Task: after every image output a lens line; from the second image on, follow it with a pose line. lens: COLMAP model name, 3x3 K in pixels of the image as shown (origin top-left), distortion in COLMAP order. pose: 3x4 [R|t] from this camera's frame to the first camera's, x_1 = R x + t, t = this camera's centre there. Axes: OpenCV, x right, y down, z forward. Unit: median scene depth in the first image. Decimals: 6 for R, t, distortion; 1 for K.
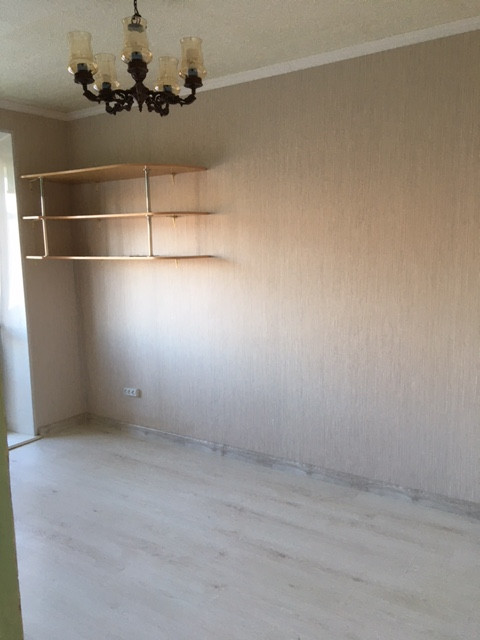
lens RADIAL K [[535.4, 0, 240.5], [0, 535.4, 319.5], [0, 0, 1]] dist [0.084767, -0.124257]
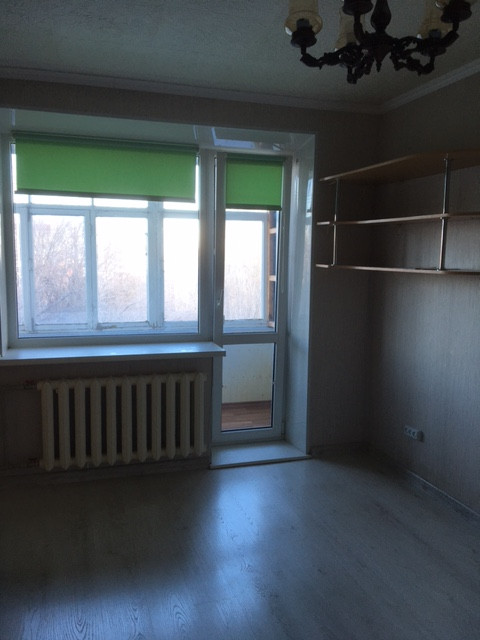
lens RADIAL K [[535.4, 0, 238.2], [0, 535.4, 317.3], [0, 0, 1]] dist [0.084767, -0.124257]
pose [[0.785278, 0.102686, -0.610568, 0.083259], [-0.113767, 0.993291, 0.020733, -0.030383], [0.608601, 0.053181, 0.791692, 0.192870]]
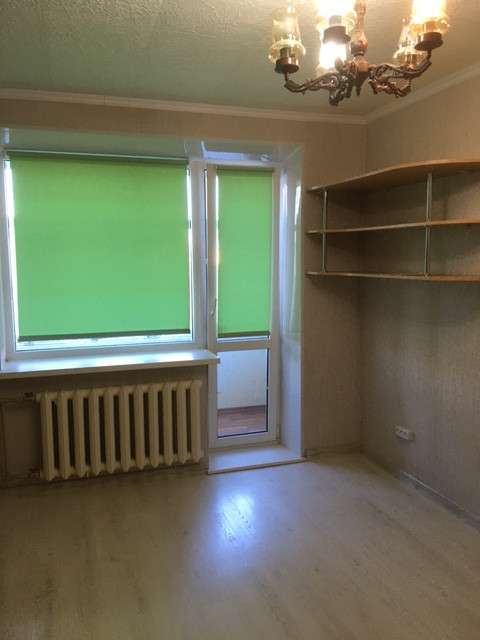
lens RADIAL K [[535.4, 0, 238.1], [0, 535.4, 315.9], [0, 0, 1]] dist [0.084767, -0.124257]
pose [[0.795664, 0.077845, -0.600715, 0.096200], [-0.089310, 0.995946, 0.010769, -0.038867], [0.599118, 0.045081, 0.799391, 0.173631]]
